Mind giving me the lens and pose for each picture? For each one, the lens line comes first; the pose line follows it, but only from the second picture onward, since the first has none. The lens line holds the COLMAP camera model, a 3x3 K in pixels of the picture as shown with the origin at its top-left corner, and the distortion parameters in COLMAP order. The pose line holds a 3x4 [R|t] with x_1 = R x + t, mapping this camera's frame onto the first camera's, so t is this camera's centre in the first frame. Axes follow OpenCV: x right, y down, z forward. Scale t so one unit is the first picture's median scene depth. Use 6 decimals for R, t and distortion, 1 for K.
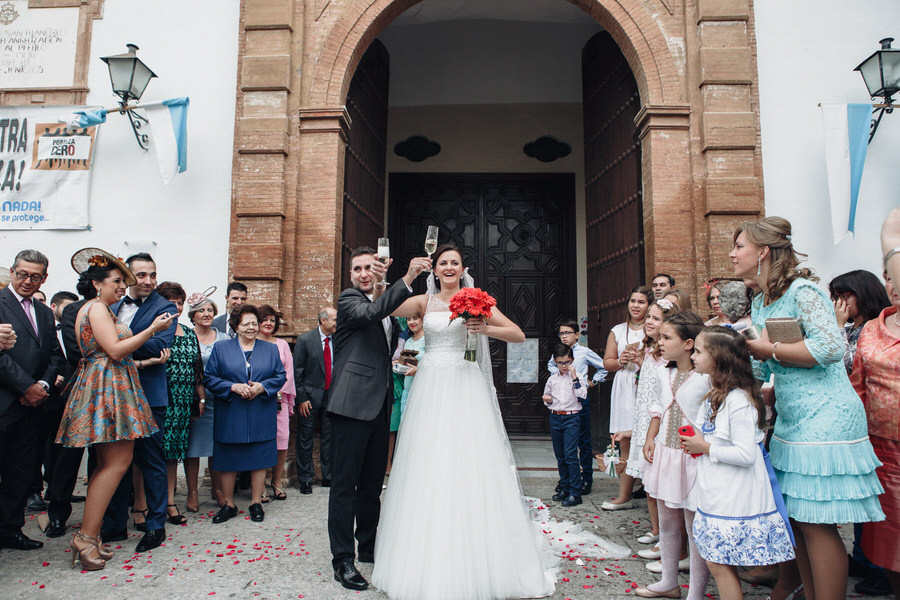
lens RADIAL K [[623.3, 0, 438.1], [0, 623.3, 311.8], [0, 0, 1]] dist [-0.024808, -0.000739]
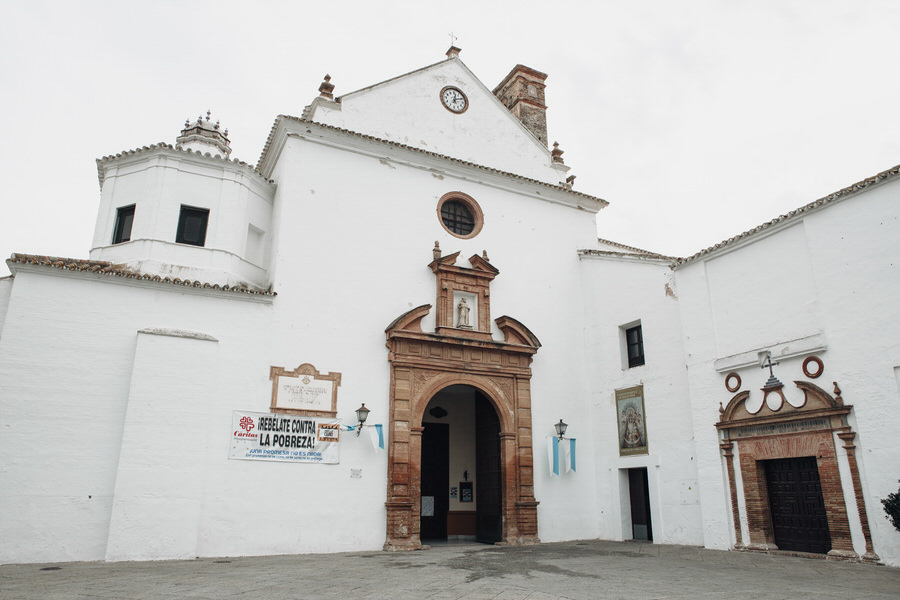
lens RADIAL K [[616.6, 0, 446.2], [0, 616.6, 301.3], [0, 0, 1]] dist [-0.106015, 0.074599]
pose [[0.875729, 0.140536, 0.461897, -1.611831], [-0.041862, 0.975197, -0.217345, -0.286873], [-0.480985, 0.170999, 0.859891, -1.880502]]
